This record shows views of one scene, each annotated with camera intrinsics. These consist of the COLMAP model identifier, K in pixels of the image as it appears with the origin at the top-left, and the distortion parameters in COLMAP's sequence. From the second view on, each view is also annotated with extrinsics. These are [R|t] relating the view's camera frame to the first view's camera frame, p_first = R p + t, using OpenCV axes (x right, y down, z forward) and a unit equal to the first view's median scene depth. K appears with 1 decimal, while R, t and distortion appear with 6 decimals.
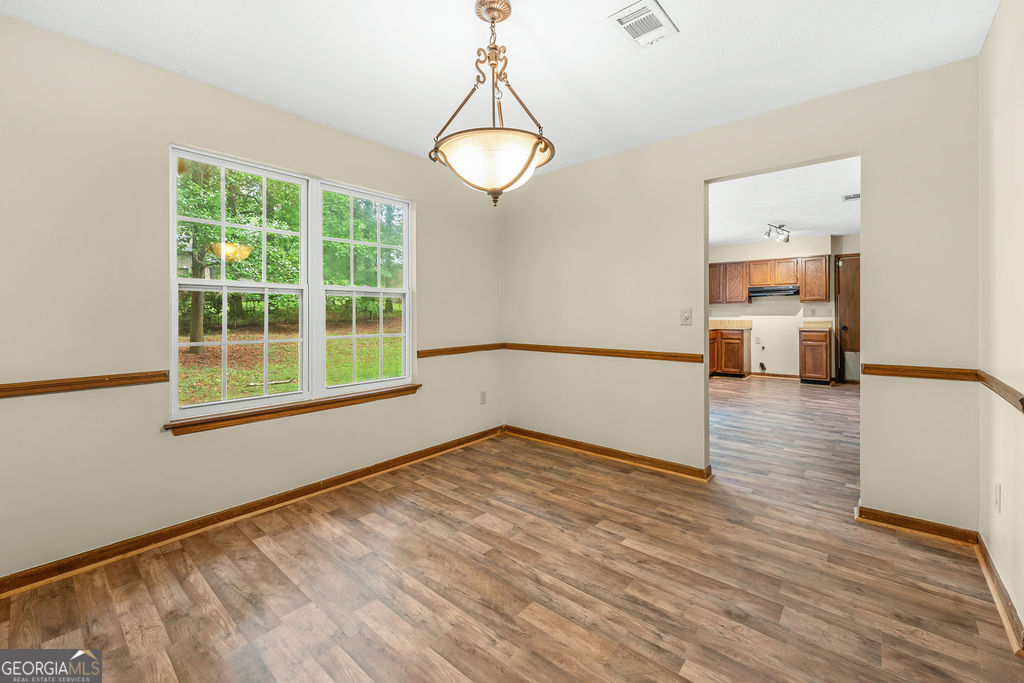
lens RADIAL K [[426.5, 0, 501.6], [0, 426.5, 310.8], [0, 0, 1]] dist [-0.001378, -0.000245]
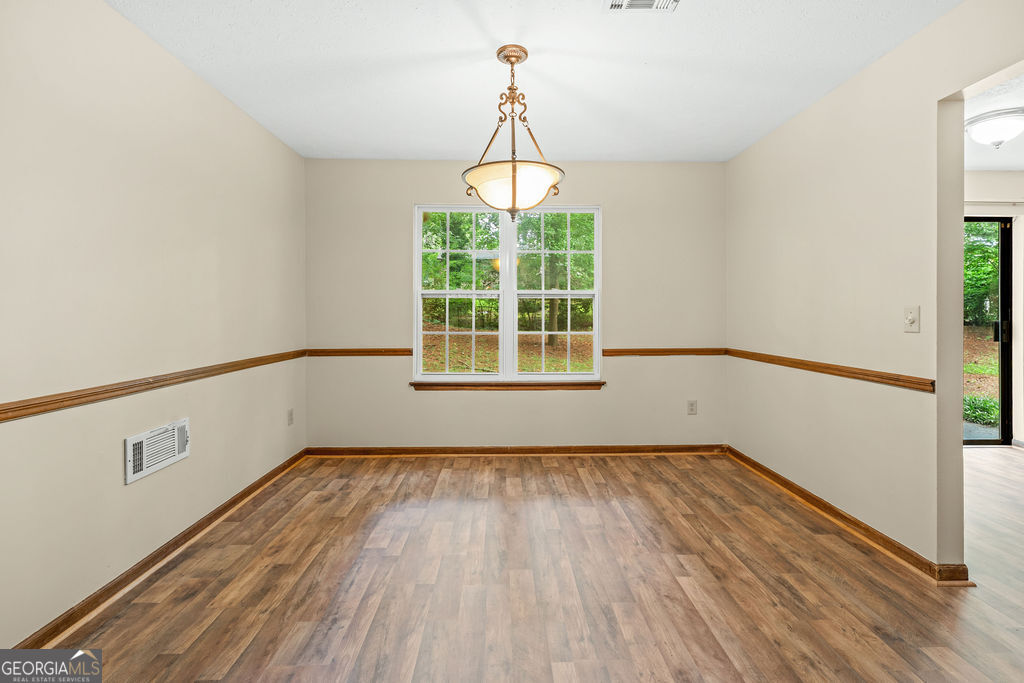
lens RADIAL K [[468.4, 0, 511.9], [0, 468.4, 310.2], [0, 0, 1]] dist [-0.002506, -0.000002]
pose [[0.668775, -0.002308, -0.743461, 0.638995], [0.001575, 0.999997, -0.001687, 0.000183], [0.743463, -0.000043, 0.668777, 0.090727]]
